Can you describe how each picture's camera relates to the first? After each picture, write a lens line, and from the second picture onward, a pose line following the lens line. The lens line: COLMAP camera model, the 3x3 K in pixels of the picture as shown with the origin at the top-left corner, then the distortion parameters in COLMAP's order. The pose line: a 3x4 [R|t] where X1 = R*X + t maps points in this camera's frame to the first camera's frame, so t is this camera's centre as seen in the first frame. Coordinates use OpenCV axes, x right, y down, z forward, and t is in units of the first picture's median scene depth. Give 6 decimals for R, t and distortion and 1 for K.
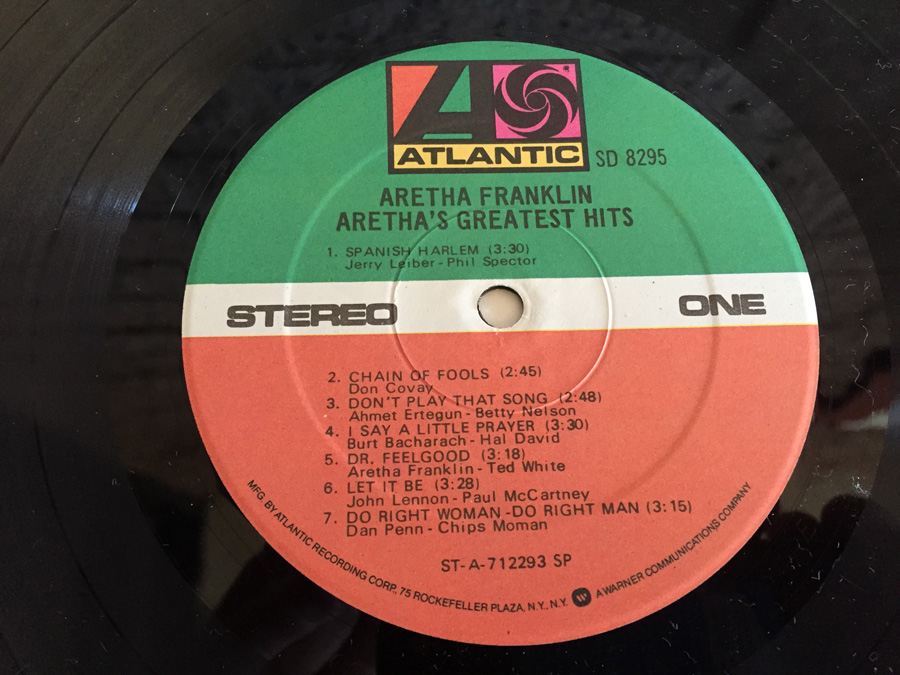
lens RADIAL K [[748.2, 0, 452.9], [0, 748.2, 340.8], [0, 0, 1]] dist [0.026609, 0.015018]
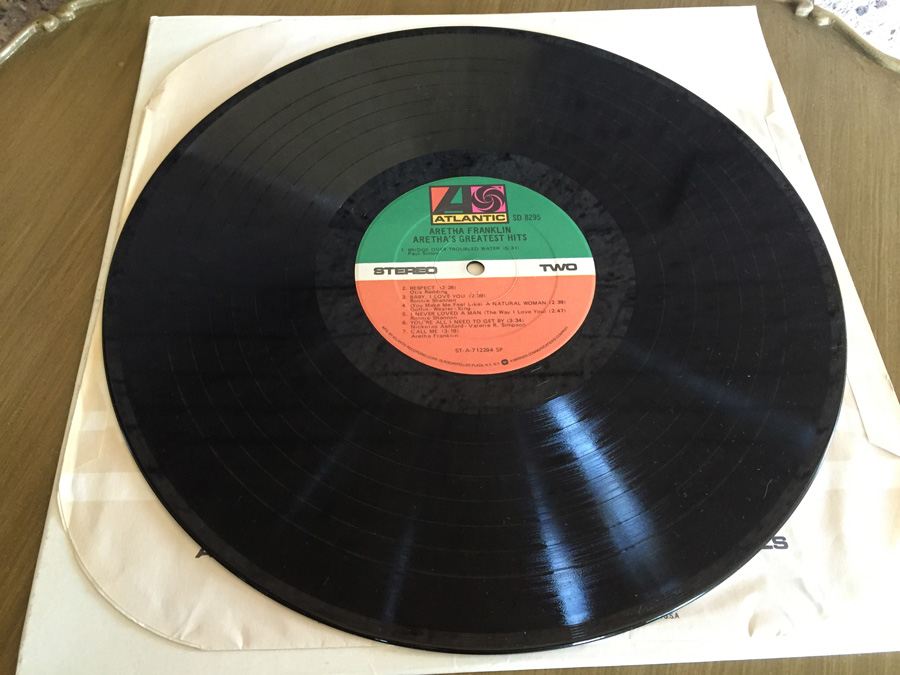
lens RADIAL K [[758.9, 0, 451.6], [0, 758.9, 335.4], [0, 0, 1]] dist [0.021940, 0.009975]
pose [[0.999942, -0.005490, 0.009310, -0.041474], [0.007407, 0.975396, -0.220337, 0.717676], [-0.007871, 0.220393, 0.975379, -1.450882]]
